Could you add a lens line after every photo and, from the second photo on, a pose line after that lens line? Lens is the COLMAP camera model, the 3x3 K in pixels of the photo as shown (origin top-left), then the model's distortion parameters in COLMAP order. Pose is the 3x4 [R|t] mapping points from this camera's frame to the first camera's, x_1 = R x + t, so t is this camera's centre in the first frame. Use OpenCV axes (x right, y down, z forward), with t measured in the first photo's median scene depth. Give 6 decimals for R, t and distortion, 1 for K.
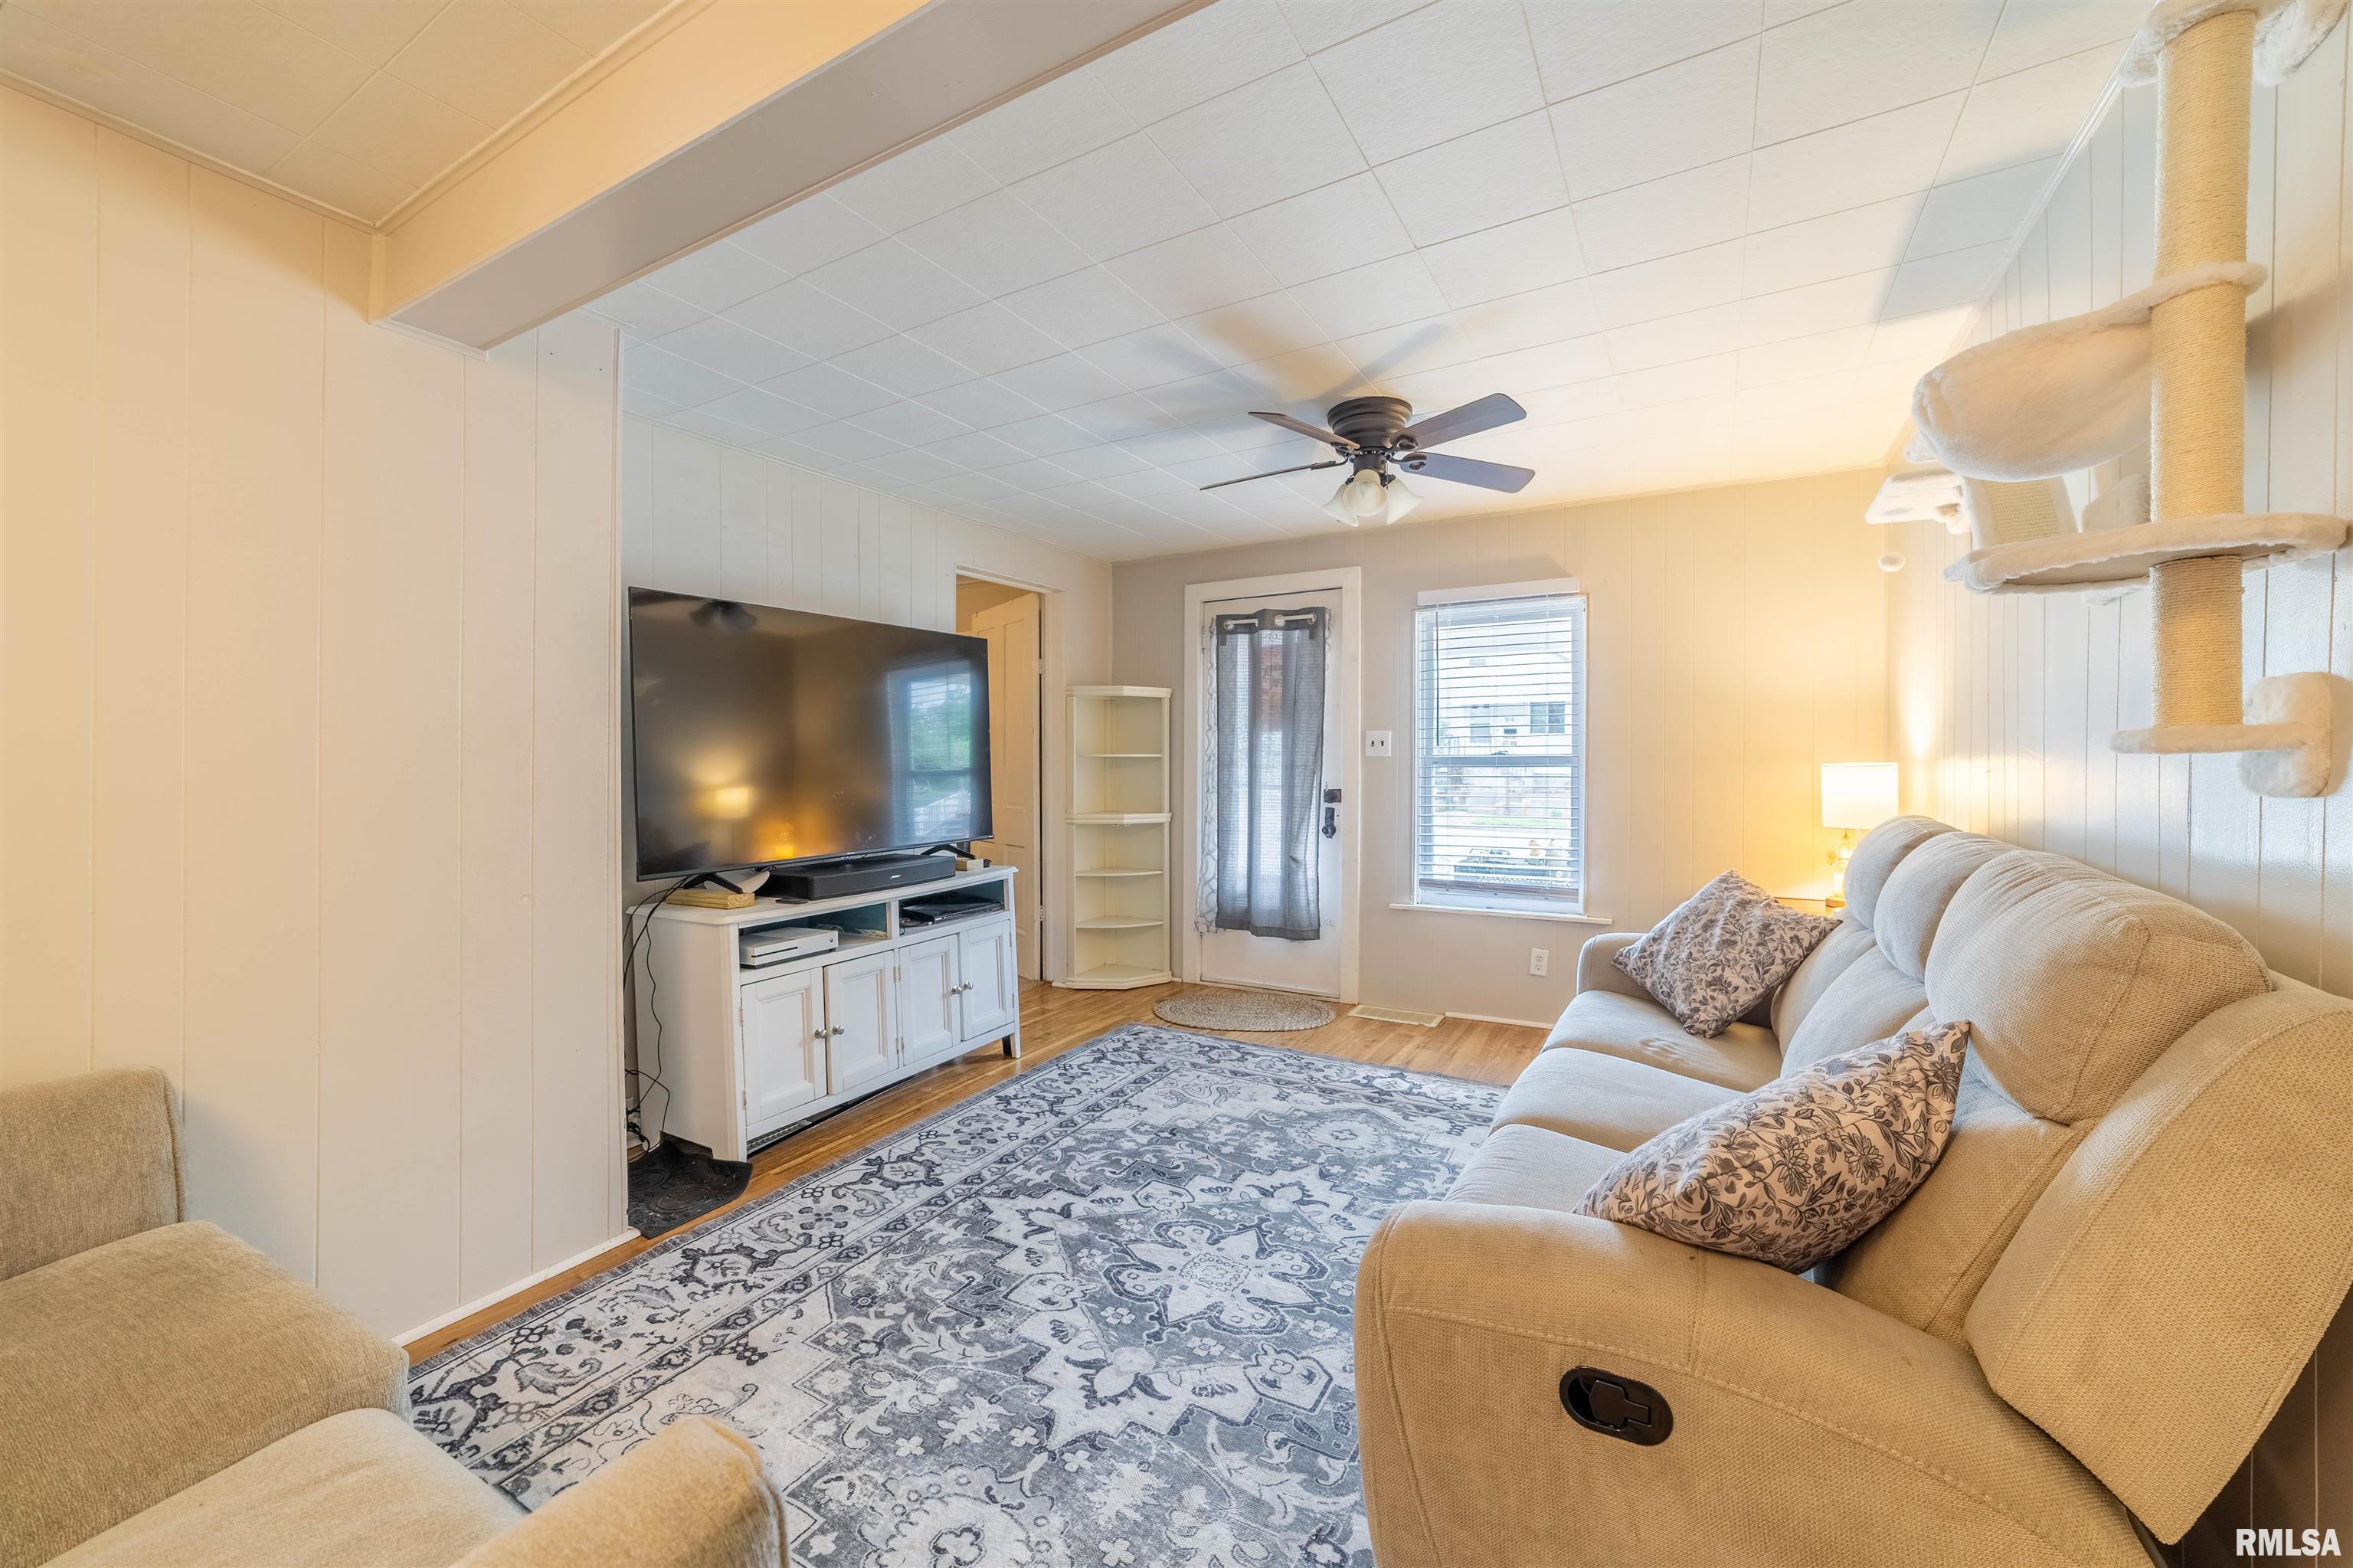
lens RADIAL K [[894.2, 0, 1180.7], [0, 894.2, 775.9], [0, 0, 1]] dist [0.000030, 0.000044]
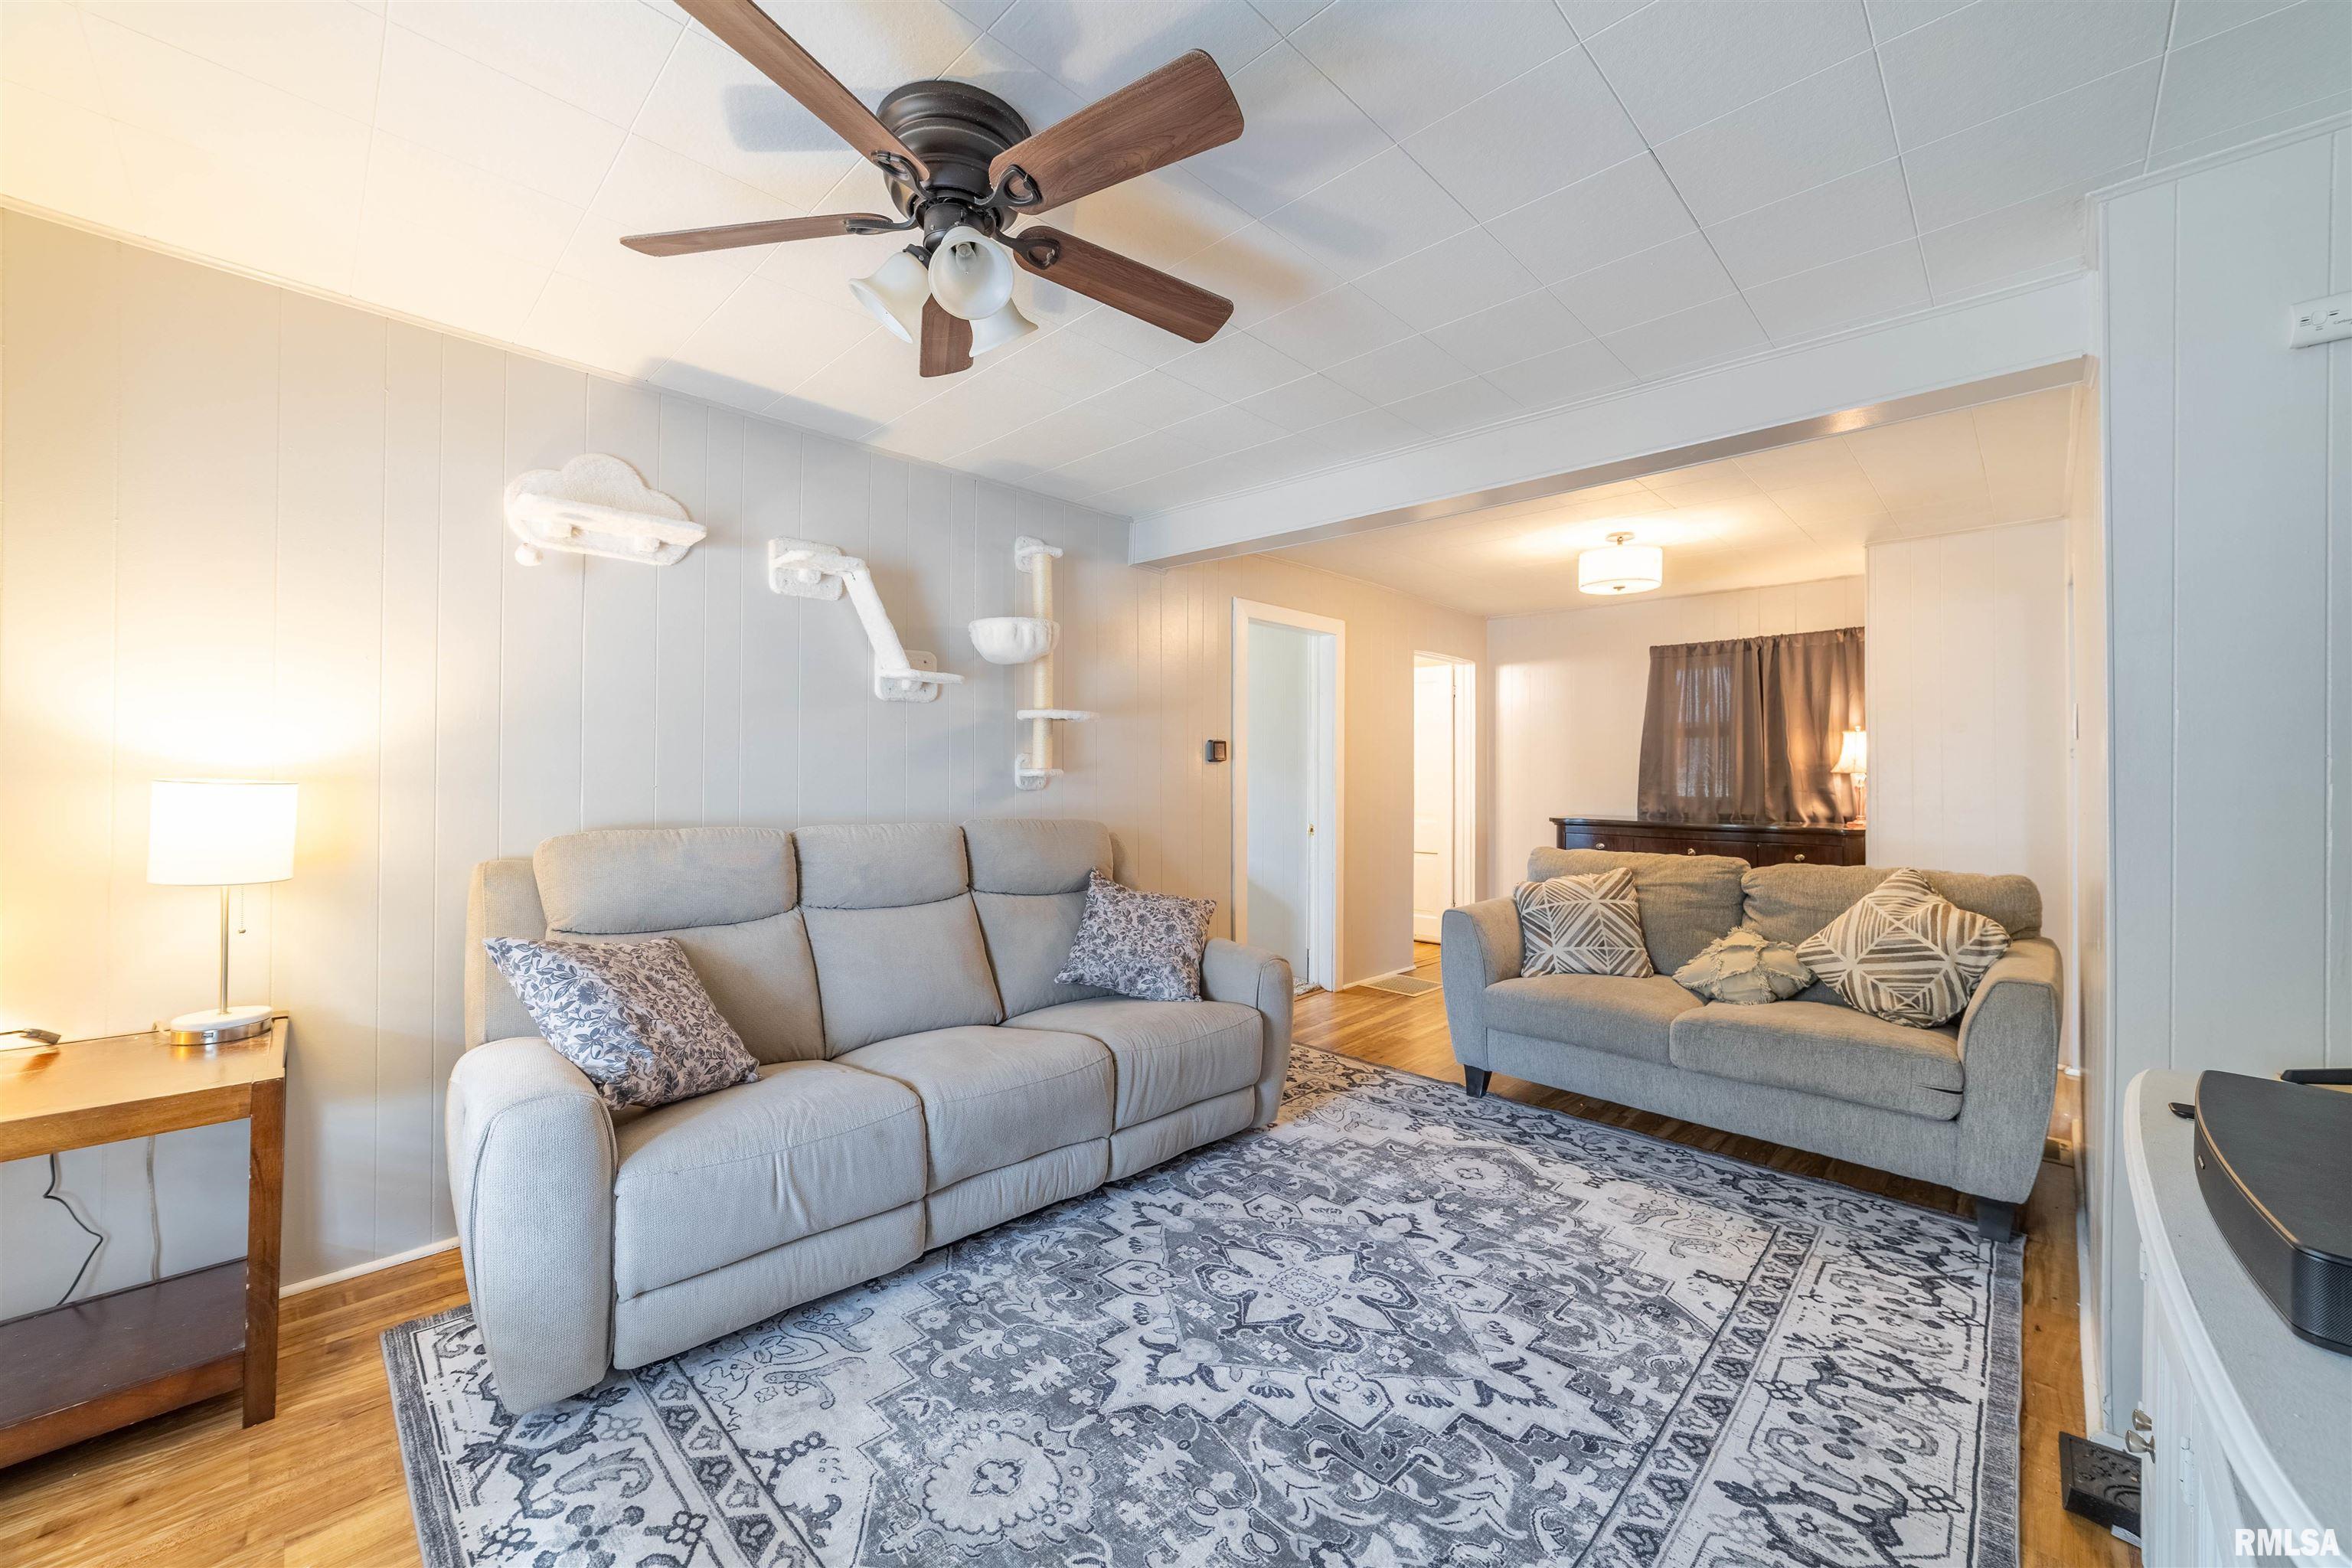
lens RADIAL K [[893.8, 0, 1180.2], [0, 893.8, 775.9], [0, 0, 1]] dist [0.000030, 0.000044]
pose [[-0.968008, -0.000815, 0.250917, -0.074756], [0.001567, 0.999956, 0.009292, -0.031893], [-0.250913, 0.009388, -0.967964, 1.887683]]
